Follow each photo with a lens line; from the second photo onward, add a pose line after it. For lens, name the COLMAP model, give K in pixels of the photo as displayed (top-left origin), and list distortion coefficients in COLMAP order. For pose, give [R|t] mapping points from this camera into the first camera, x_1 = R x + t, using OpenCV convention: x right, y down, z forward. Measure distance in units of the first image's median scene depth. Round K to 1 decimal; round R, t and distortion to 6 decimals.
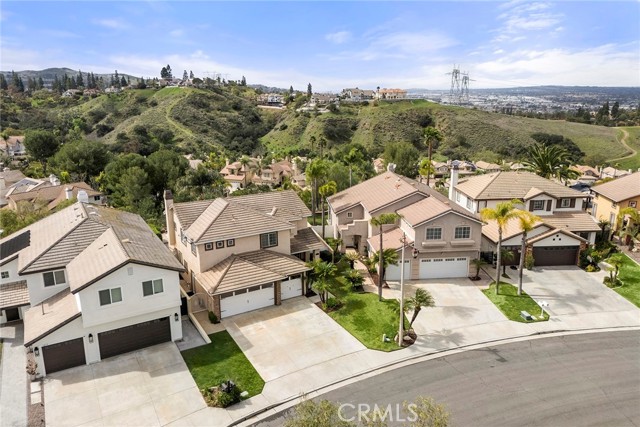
lens RADIAL K [[469.5, 0, 321.9], [0, 469.5, 215.0], [0, 0, 1]] dist [0.036328, -0.030560]
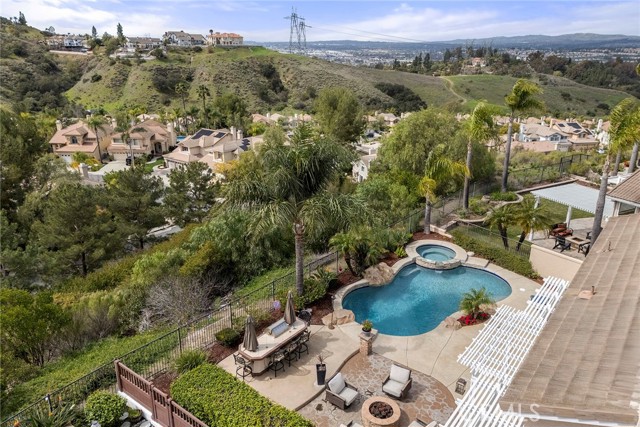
lens RADIAL K [[469.5, 0, 318.6], [0, 469.5, 214.3], [0, 0, 1]] dist [0.036328, -0.030560]
pose [[0.923558, -0.112246, 0.366661, -0.052718], [0.078992, 0.991380, 0.104524, -0.012707], [-0.375233, -0.067571, 0.924464, 0.104962]]
